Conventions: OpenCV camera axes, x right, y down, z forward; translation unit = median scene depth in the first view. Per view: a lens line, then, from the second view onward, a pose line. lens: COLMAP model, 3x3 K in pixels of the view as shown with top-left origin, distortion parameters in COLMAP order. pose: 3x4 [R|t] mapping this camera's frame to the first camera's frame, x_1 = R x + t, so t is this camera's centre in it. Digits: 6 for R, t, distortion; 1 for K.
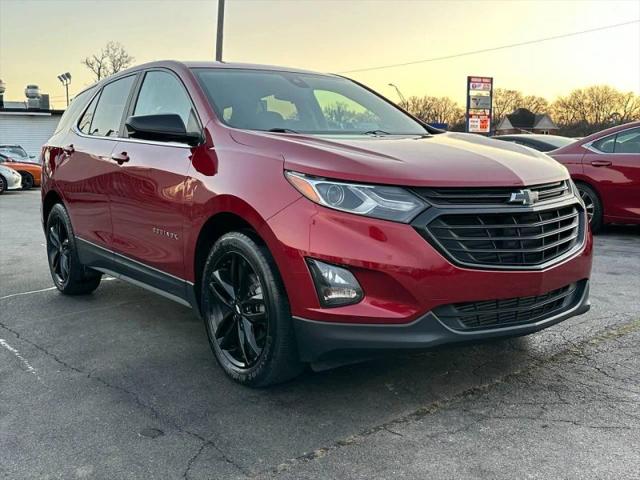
lens RADIAL K [[667.4, 0, 320.5], [0, 667.4, 248.2], [0, 0, 1]] dist [0.211120, -0.493961]
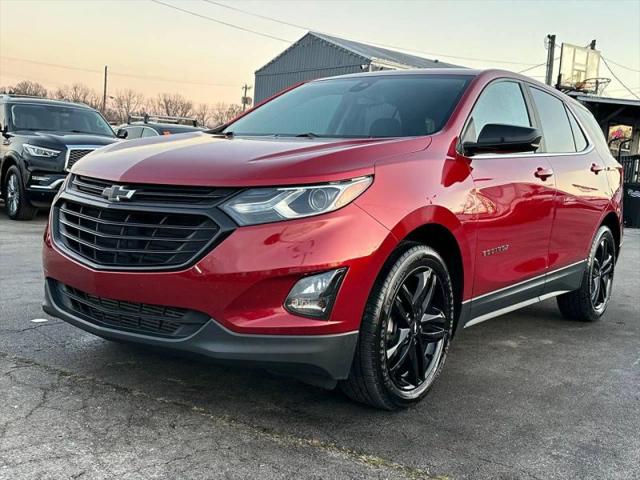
lens RADIAL K [[698.7, 0, 320.0], [0, 698.7, 240.0], [0, 0, 1]] dist [0.199678, -0.439882]
pose [[0.280149, 0.120688, -0.952340, 1.072955], [-0.184449, 0.980348, 0.069978, -0.107115], [0.942070, 0.156054, 0.296904, 0.791234]]
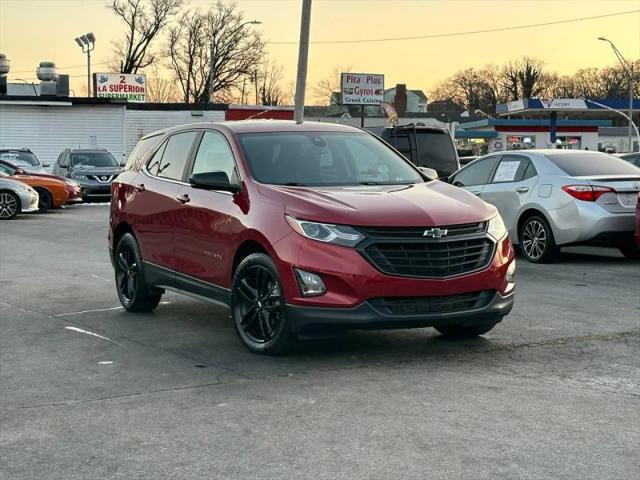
lens RADIAL K [[1207.5, 0, 320.0], [0, 1207.5, 240.0], [0, 0, 1]] dist [0.120680, 0.104184]
pose [[0.988442, 0.013234, -0.151022, 0.370980], [-0.022492, 0.997959, -0.059760, 0.092317], [0.149923, 0.062466, 0.986722, -1.460260]]
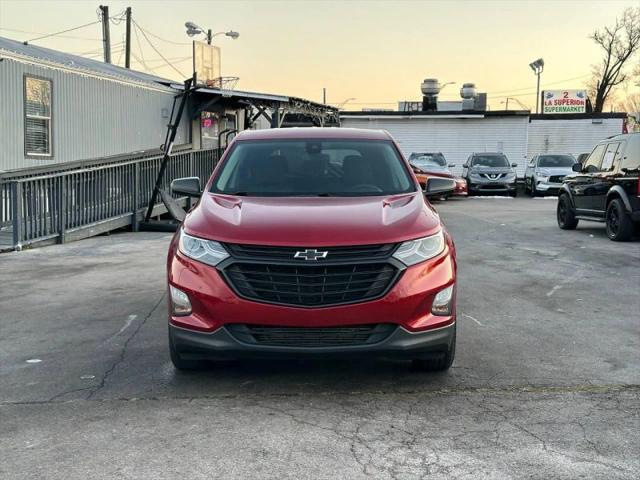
lens RADIAL K [[894.4, 0, 320.0], [0, 894.4, 240.0], [0, 0, 1]] dist [0.195585, -0.409497]
pose [[0.798557, 0.062316, -0.598685, 1.134896], [-0.084778, 0.996356, -0.009372, -0.072925], [0.595920, 0.058239, 0.800929, -0.365459]]
